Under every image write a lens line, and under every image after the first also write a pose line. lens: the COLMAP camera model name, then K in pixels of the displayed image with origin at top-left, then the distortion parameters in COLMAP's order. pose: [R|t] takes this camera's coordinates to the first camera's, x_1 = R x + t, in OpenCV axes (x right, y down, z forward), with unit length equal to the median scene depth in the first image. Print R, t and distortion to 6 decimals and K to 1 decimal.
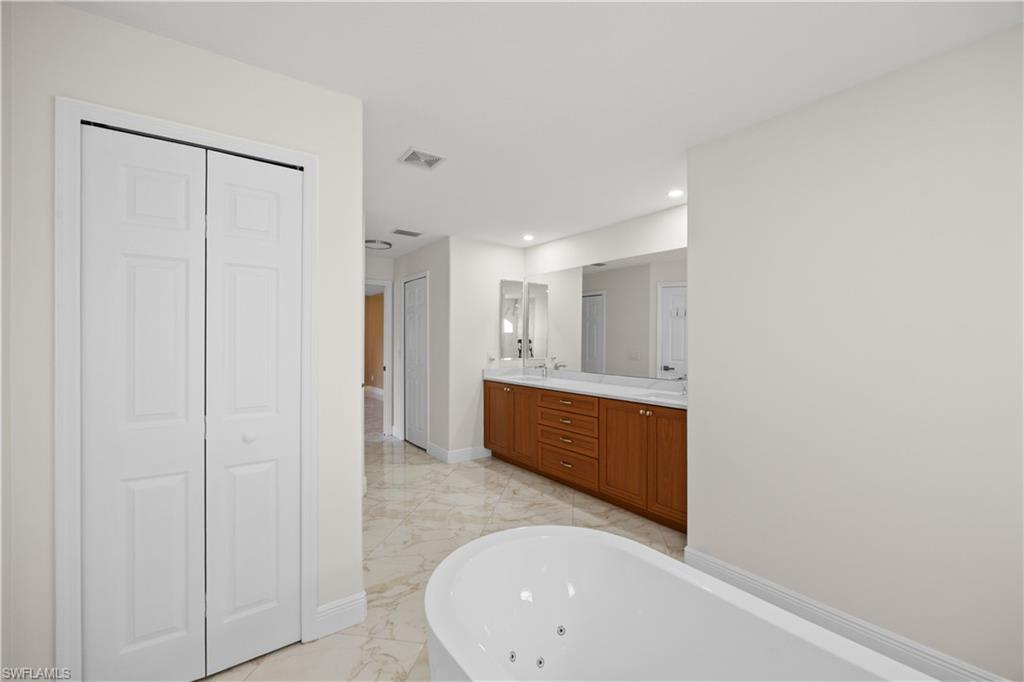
lens RADIAL K [[431.7, 0, 514.3], [0, 431.7, 341.6], [0, 0, 1]] dist [-0.014447, 0.001467]
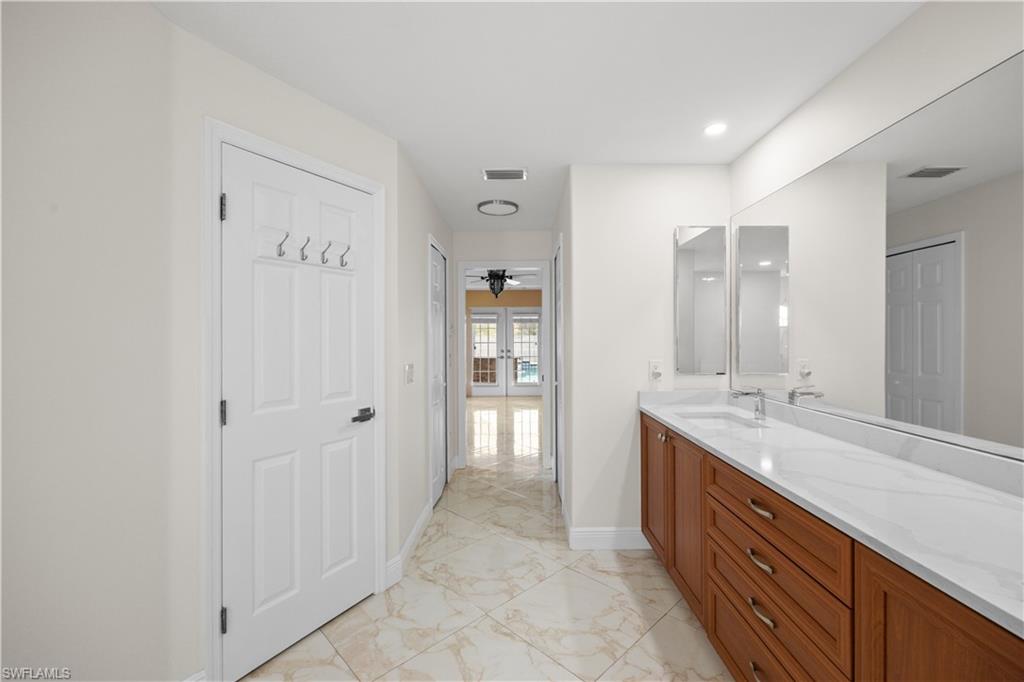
lens RADIAL K [[431.7, 0, 509.3], [0, 431.7, 340.5], [0, 0, 1]] dist [-0.014447, 0.001467]
pose [[0.798471, -0.008483, -0.601974, 0.137927], [0.007554, 0.999963, -0.004071, -0.000799], [0.601986, -0.001296, 0.798505, 0.477801]]
